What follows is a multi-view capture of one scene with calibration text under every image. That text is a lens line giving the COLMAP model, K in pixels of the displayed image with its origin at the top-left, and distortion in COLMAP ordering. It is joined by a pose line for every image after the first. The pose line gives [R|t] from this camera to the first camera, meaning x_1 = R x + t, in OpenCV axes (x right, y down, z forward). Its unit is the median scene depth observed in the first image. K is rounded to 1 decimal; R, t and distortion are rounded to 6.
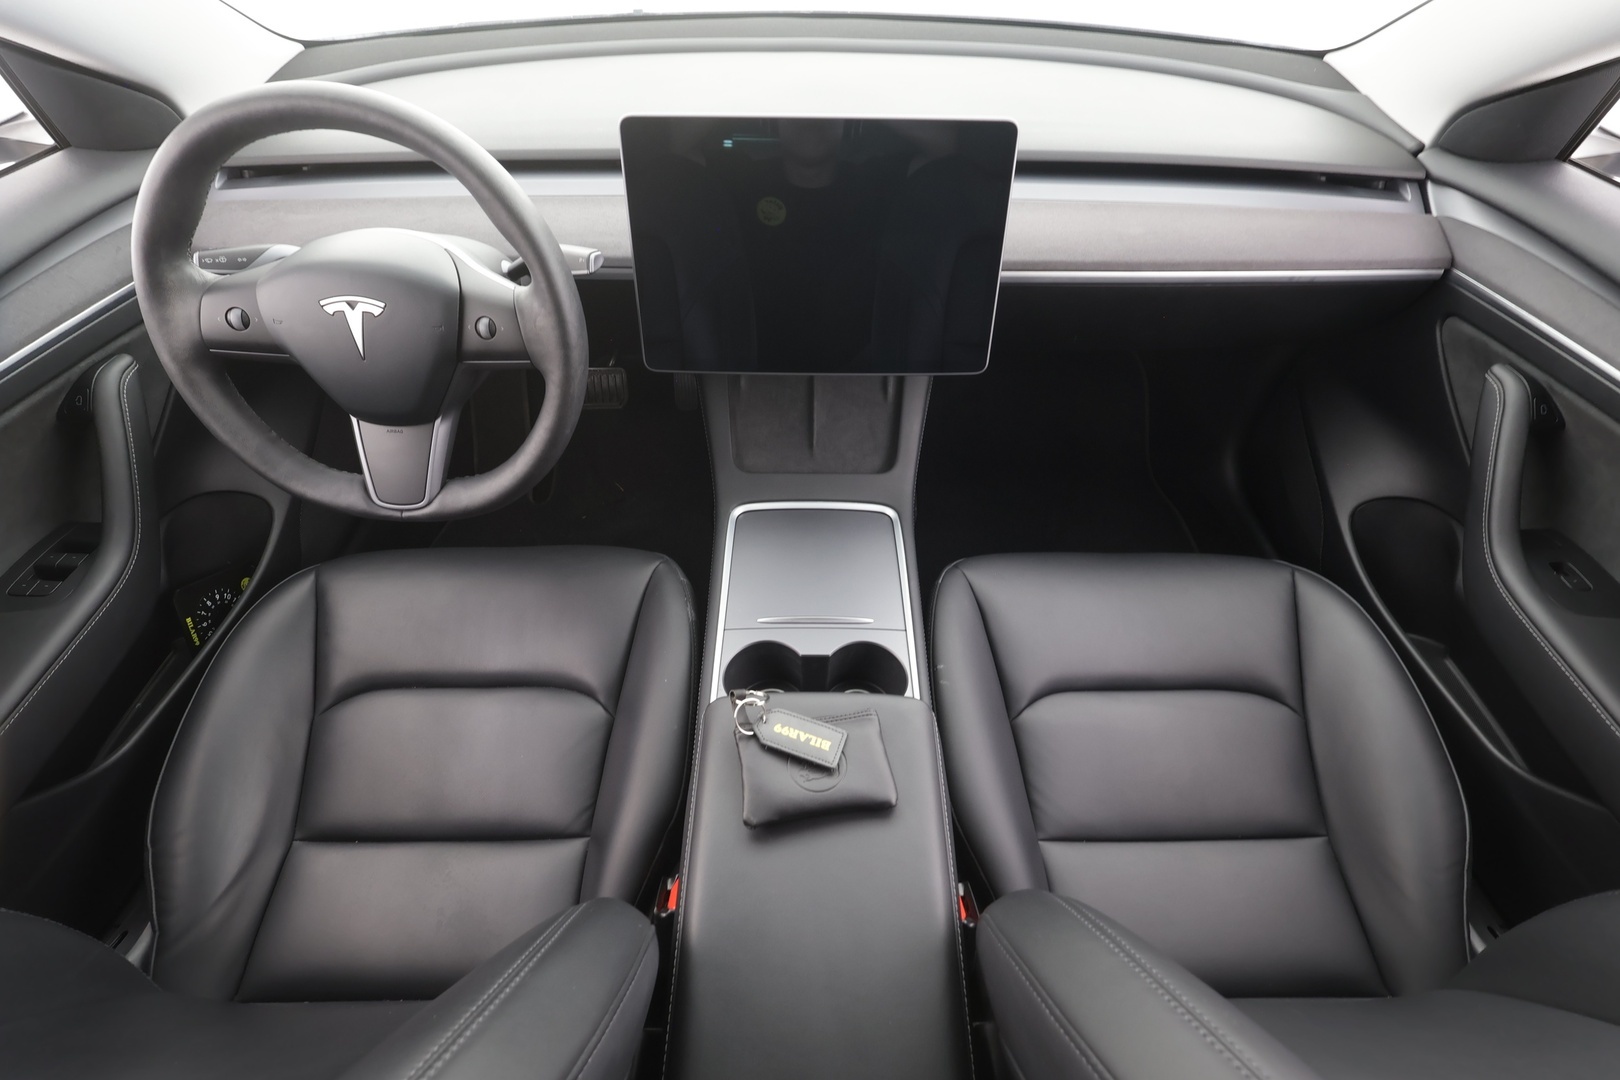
lens RADIAL K [[733.3, 0, 806.8], [0, 733.3, 537.3], [0, 0, 1]] dist [0.001568, 0.000143]
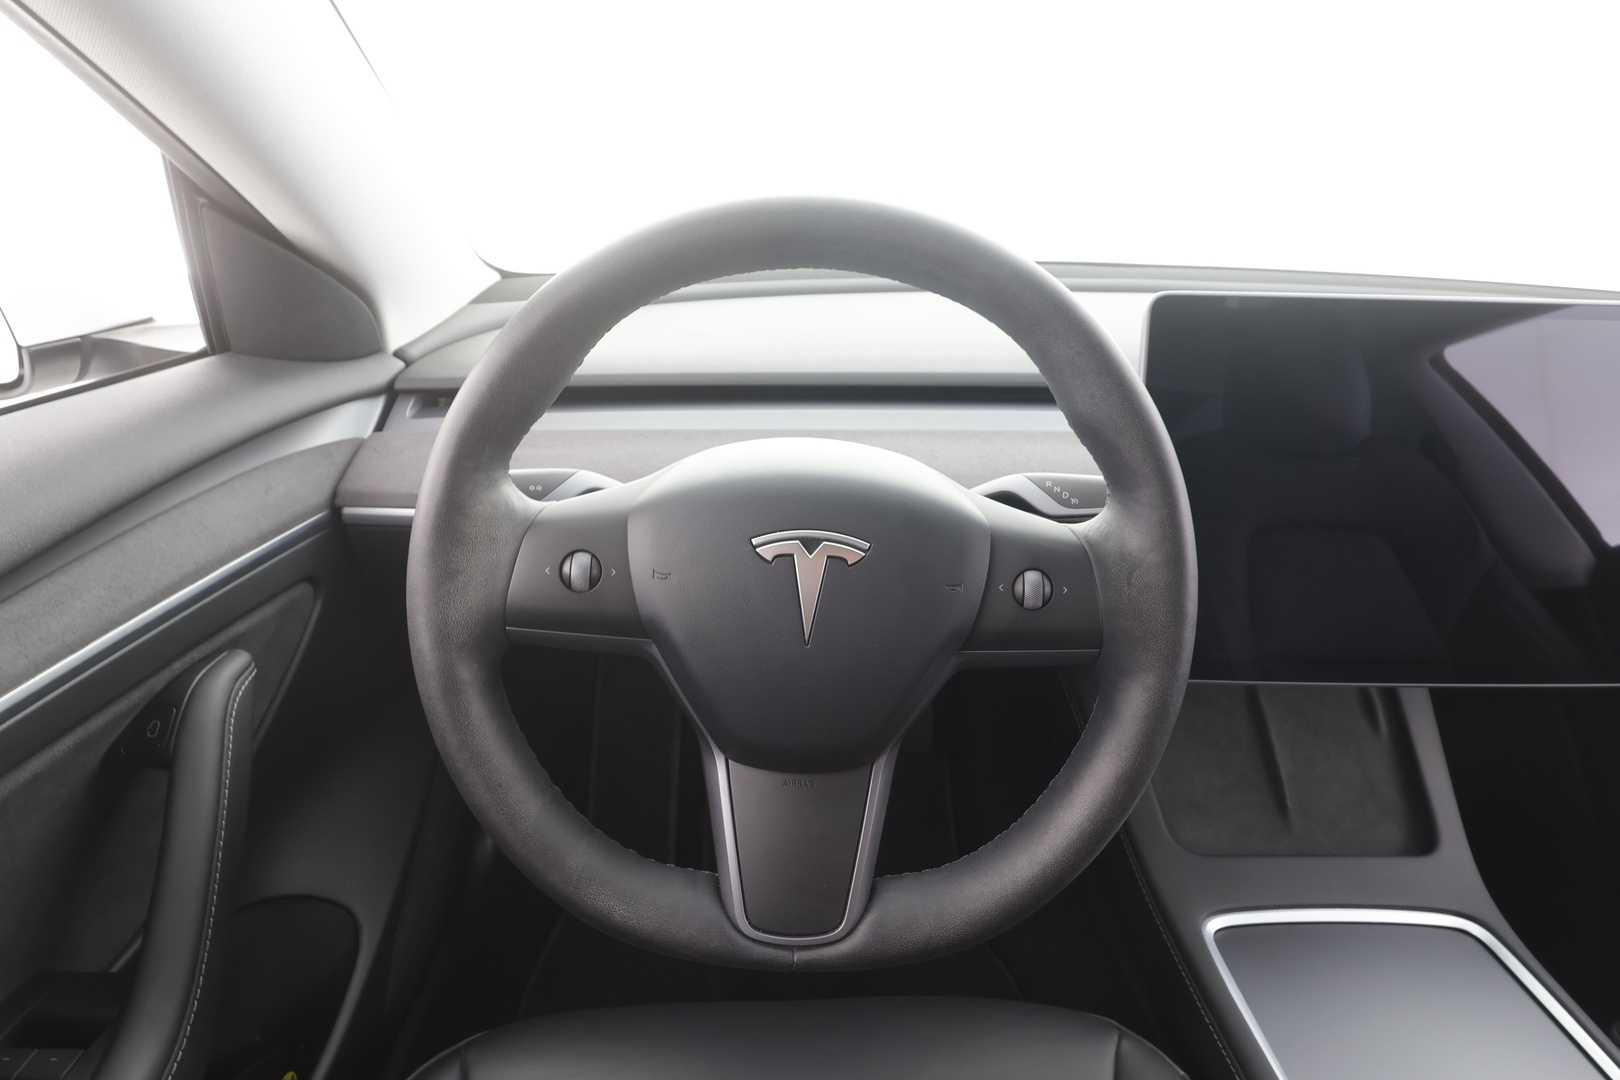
lens RADIAL K [[903.2, 0, 824.1], [0, 903.2, 544.3], [0, 0, 1]] dist [0.009031, 0.000791]
pose [[0.999574, 0.003380, 0.028978, -0.463755], [0.008292, 0.919386, -0.393268, -0.039254], [-0.027971, 0.393341, 0.918967, 0.282835]]
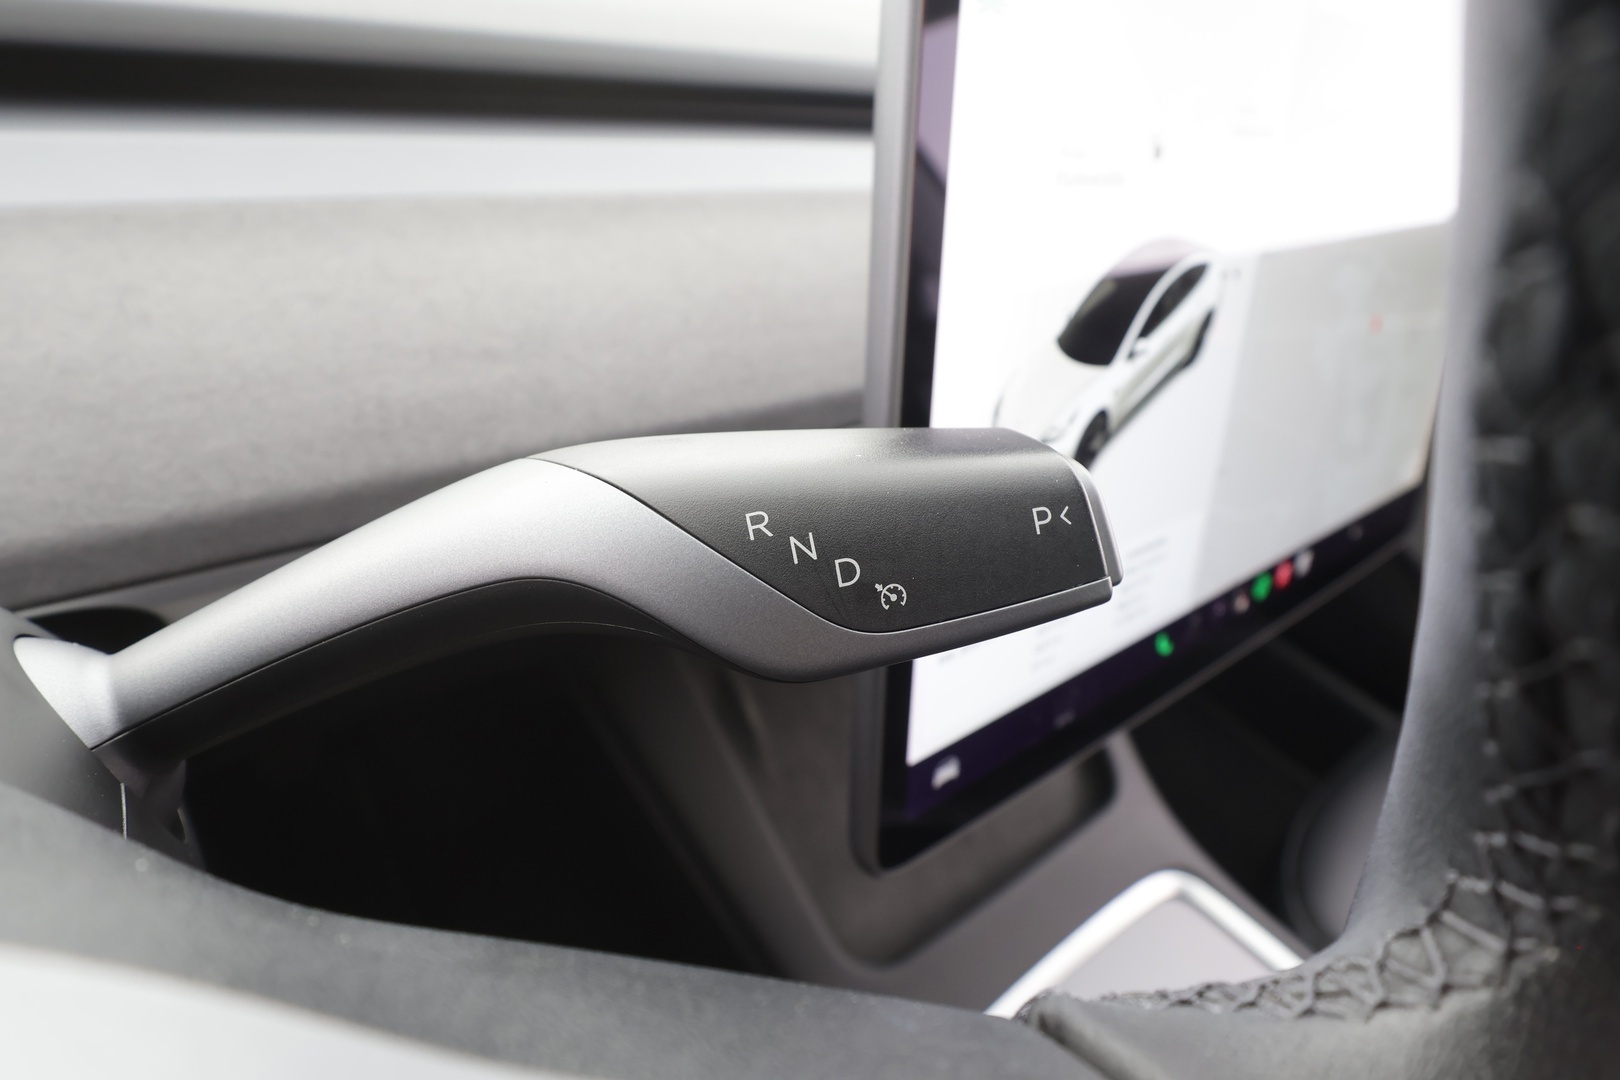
lens RADIAL K [[912.1, 0, 811.9], [0, 912.1, 549.5], [0, 0, 1]] dist [0.002204, 0.000137]
pose [[0.767537, -0.251370, 0.589661, -0.361162], [0.325996, 0.945128, -0.021430, -0.313588], [-0.551919, 0.208675, 0.807366, 0.729286]]
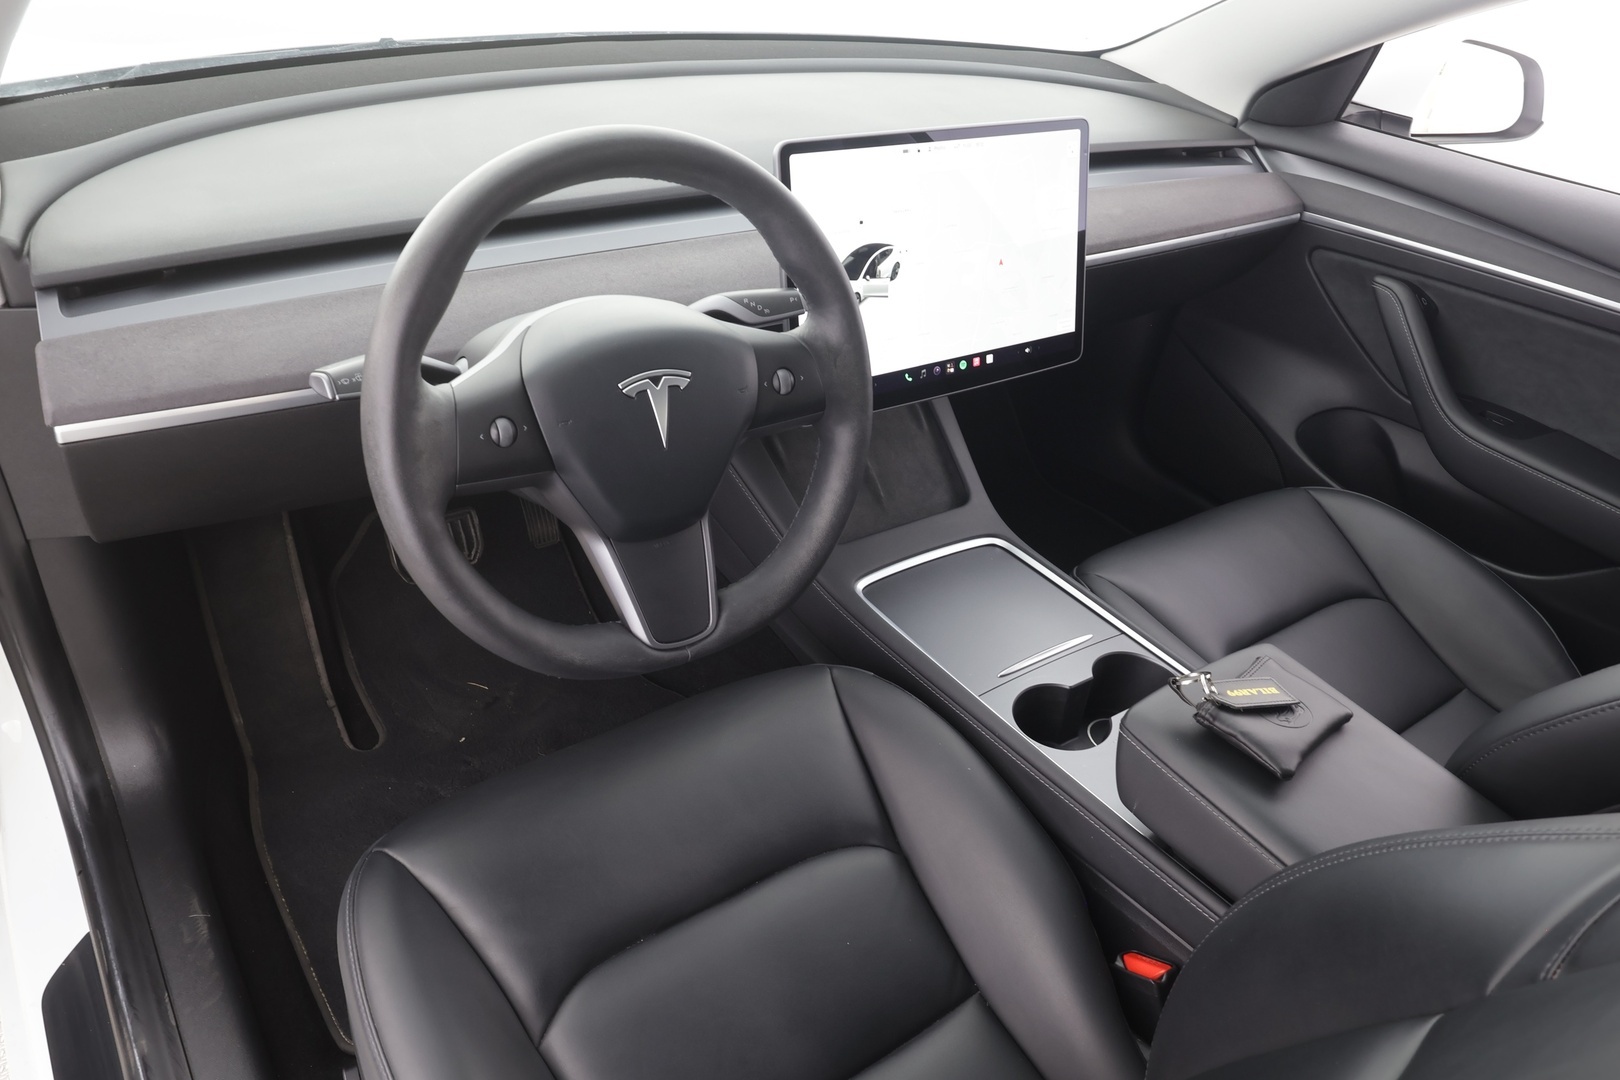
lens RADIAL K [[1111.9, 0, 821.3], [0, 1111.9, 541.6], [0, 0, 1]] dist [0.007101, 0.002250]
pose [[0.815846, -0.261912, 0.515556, -0.835519], [0.351407, 0.932598, -0.082309, 0.002843], [-0.459248, 0.248321, 0.852894, -0.038971]]
